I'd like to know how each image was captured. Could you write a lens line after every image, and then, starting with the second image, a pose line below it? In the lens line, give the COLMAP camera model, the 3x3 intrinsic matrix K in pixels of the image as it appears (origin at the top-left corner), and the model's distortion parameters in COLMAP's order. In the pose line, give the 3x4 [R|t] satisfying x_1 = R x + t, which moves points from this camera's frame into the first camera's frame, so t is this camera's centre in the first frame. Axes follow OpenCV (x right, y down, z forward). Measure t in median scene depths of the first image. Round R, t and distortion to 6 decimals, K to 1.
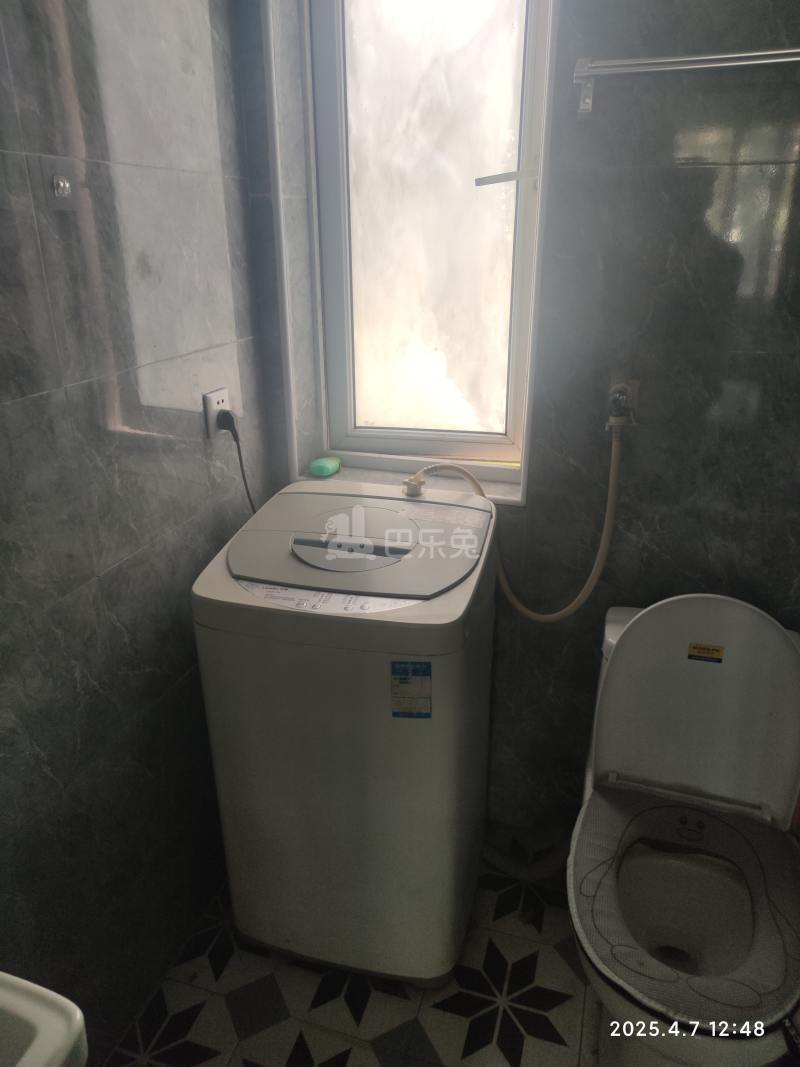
lens RADIAL K [[751.2, 0, 394.9], [0, 751.2, 536.3], [0, 0, 1]] dist [0.068643, -0.067146]
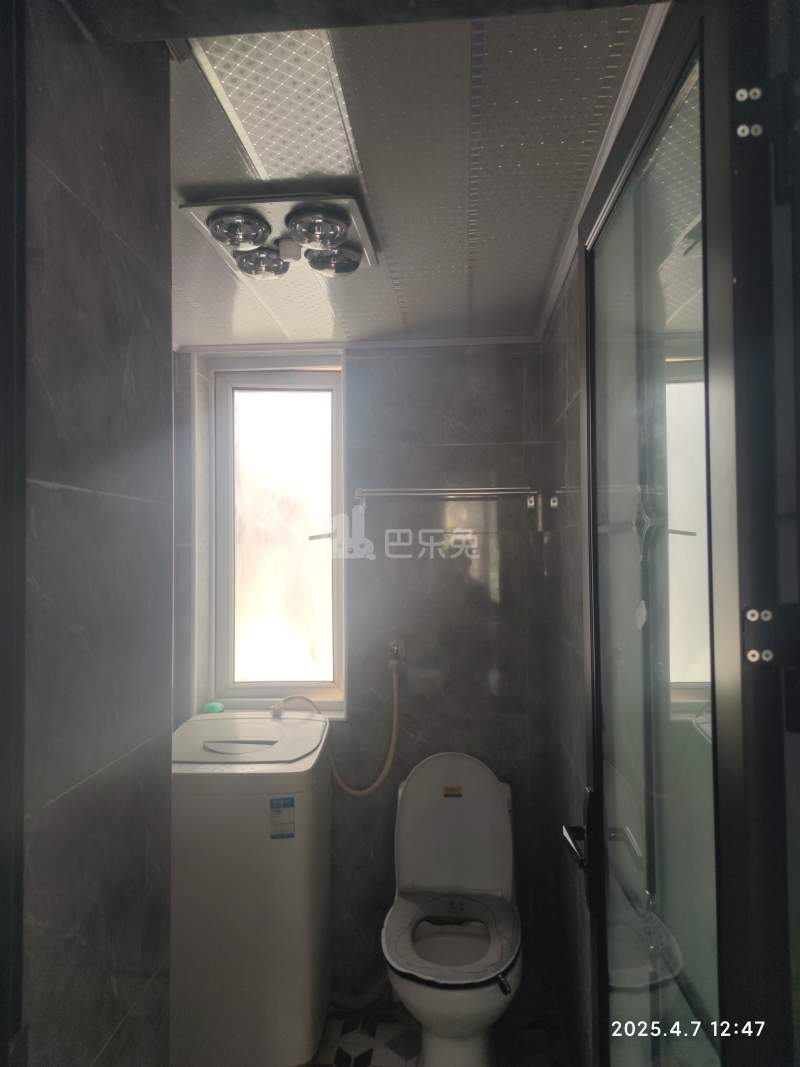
lens RADIAL K [[751.2, 0, 397.5], [0, 751.2, 535.2], [0, 0, 1]] dist [0.068643, -0.067146]
pose [[0.975489, 0.004713, 0.219996, -0.097632], [0.083457, 0.917150, -0.389705, 0.290259], [-0.203607, 0.398513, 0.894277, -0.772645]]
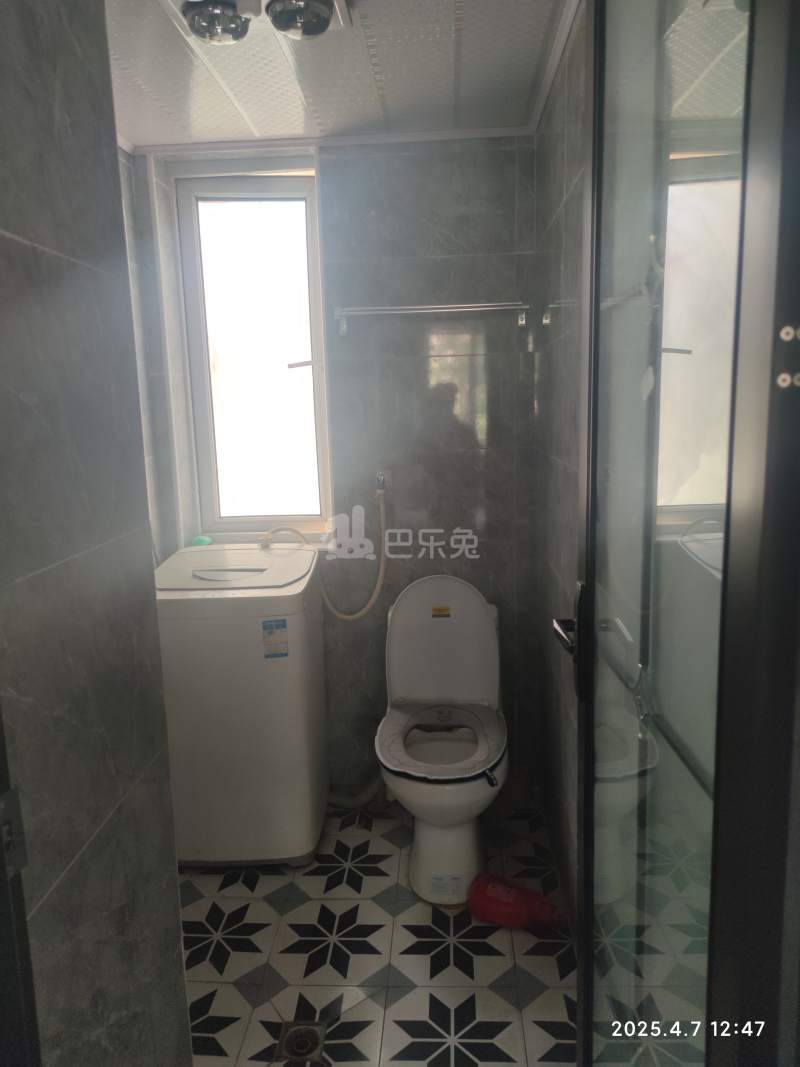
lens RADIAL K [[751.2, 0, 396.5], [0, 751.2, 531.5], [0, 0, 1]] dist [0.068643, -0.067146]
pose [[0.970853, -0.059346, 0.232210, -0.089504], [0.109136, 0.972051, -0.207863, 0.335449], [-0.213384, 0.227147, 0.950195, -0.706277]]
